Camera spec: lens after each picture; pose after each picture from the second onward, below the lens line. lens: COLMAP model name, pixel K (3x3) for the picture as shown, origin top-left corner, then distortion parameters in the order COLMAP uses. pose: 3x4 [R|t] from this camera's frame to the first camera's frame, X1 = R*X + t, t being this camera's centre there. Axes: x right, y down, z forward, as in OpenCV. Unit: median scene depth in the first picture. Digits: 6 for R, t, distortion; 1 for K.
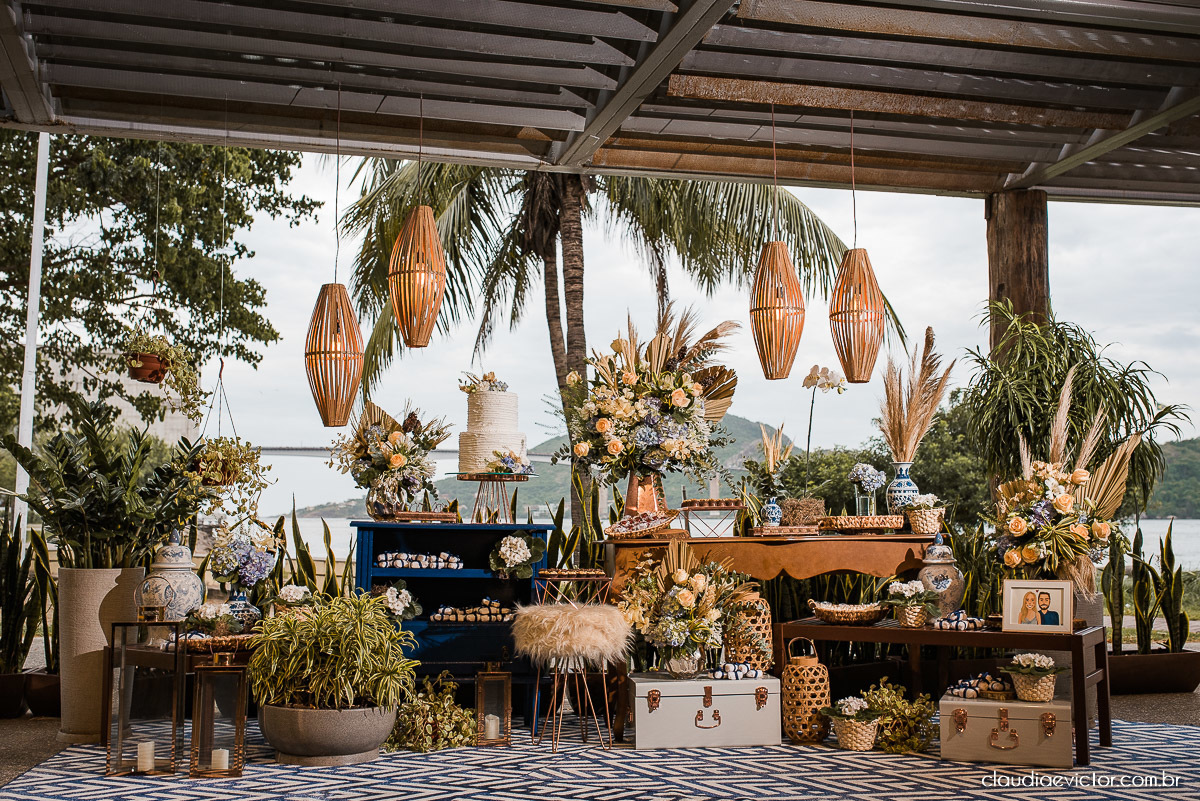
lens RADIAL K [[1179.2, 0, 600.0], [0, 1179.2, 400.5], [0, 0, 1]] dist [-0.063841, 0.028020]
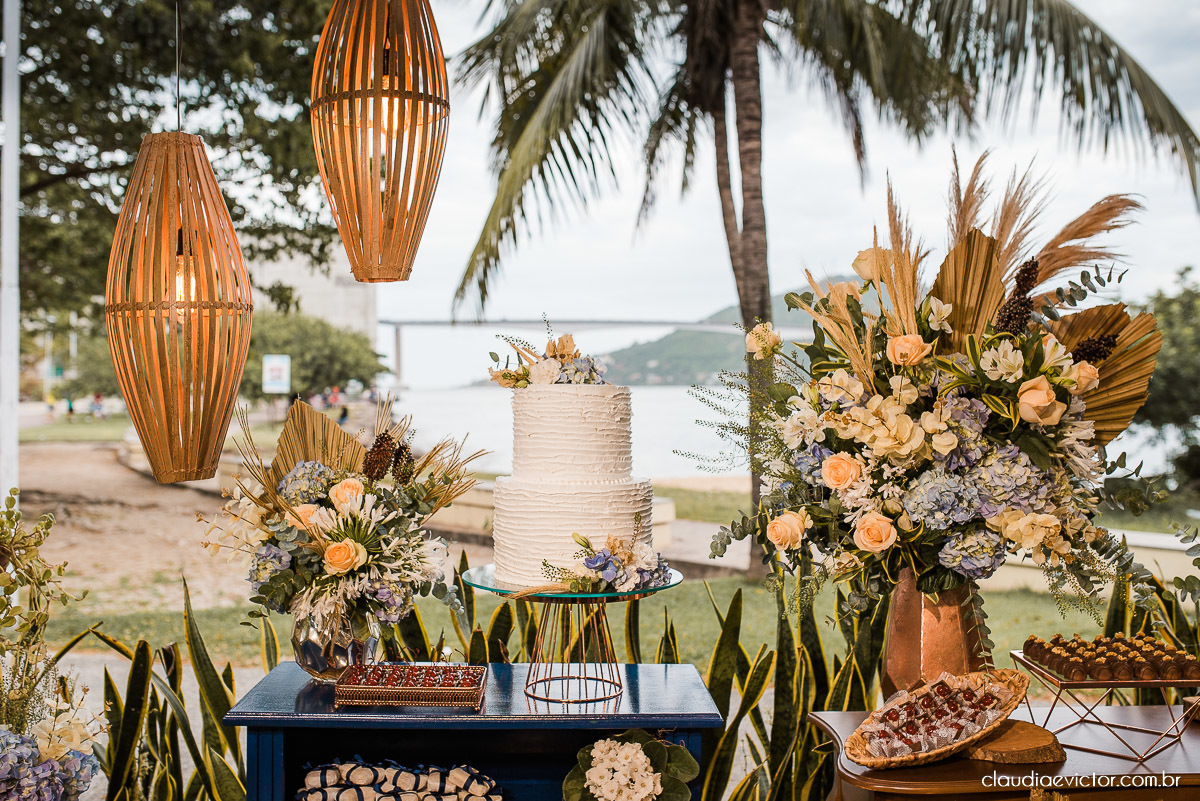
lens RADIAL K [[1179.2, 0, 600.0], [0, 1179.2, 400.5], [0, 0, 1]] dist [-0.063841, 0.028020]
pose [[0.988970, -0.006997, -0.147952, -0.016948], [0.023473, 0.993664, 0.109910, -0.043893], [0.146246, -0.112171, 0.982868, 0.541606]]
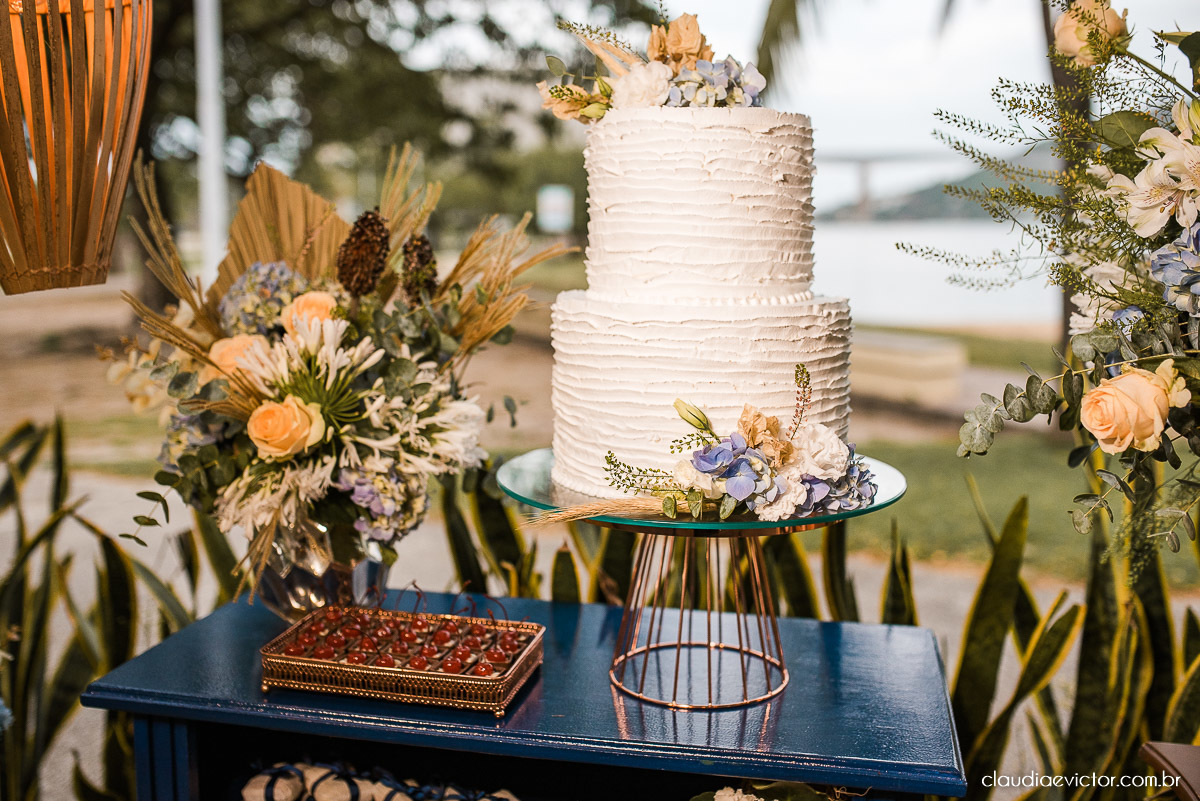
lens RADIAL K [[1179.2, 0, 600.0], [0, 1179.2, 400.5], [0, 0, 1]] dist [-0.063841, 0.028020]
pose [[0.922151, 0.043877, -0.384334, -0.019435], [0.050850, 0.971176, 0.232879, -0.006633], [0.383474, -0.234293, 0.893339, 0.725168]]
